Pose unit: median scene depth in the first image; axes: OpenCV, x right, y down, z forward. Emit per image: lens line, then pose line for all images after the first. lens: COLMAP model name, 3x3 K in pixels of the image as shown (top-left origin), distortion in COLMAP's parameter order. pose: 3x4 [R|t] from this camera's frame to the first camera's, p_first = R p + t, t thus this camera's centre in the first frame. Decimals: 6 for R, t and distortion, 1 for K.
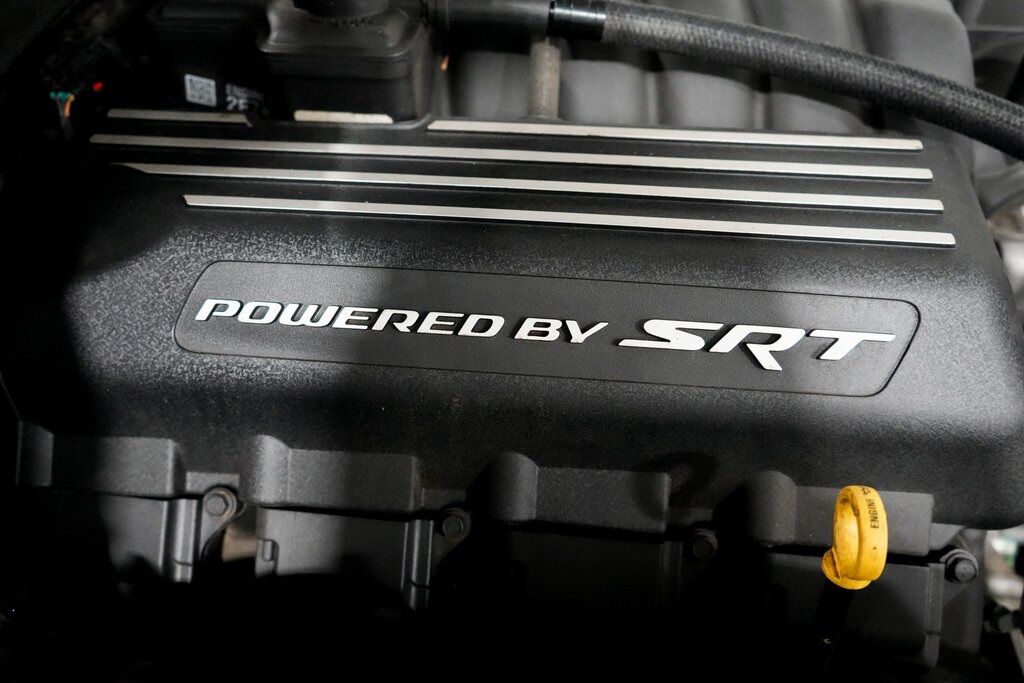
lens RADIAL K [[815.4, 0, 512.0], [0, 815.4, 341.5], [0, 0, 1]] dist [-0.015922, 0.018818]
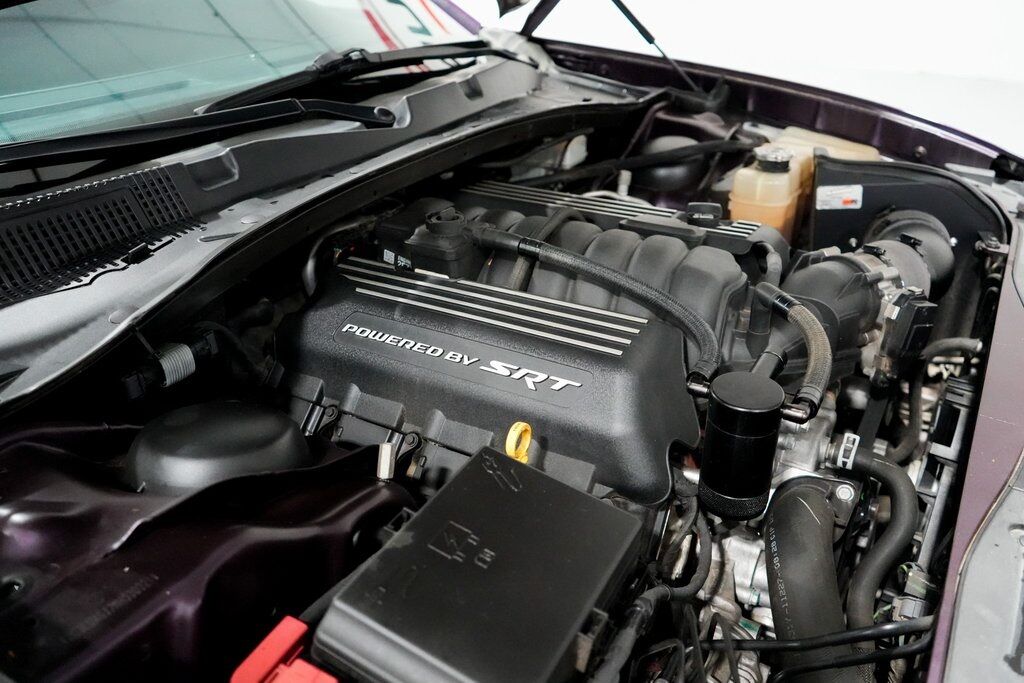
lens RADIAL K [[815.4, 0, 512.0], [0, 815.4, 341.5], [0, 0, 1]] dist [-0.015922, 0.018818]
pose [[0.910402, 0.183628, -0.370741, 1.059324], [-0.280304, 0.932861, -0.226275, 0.434857], [0.304299, 0.309922, 0.900750, -1.149719]]
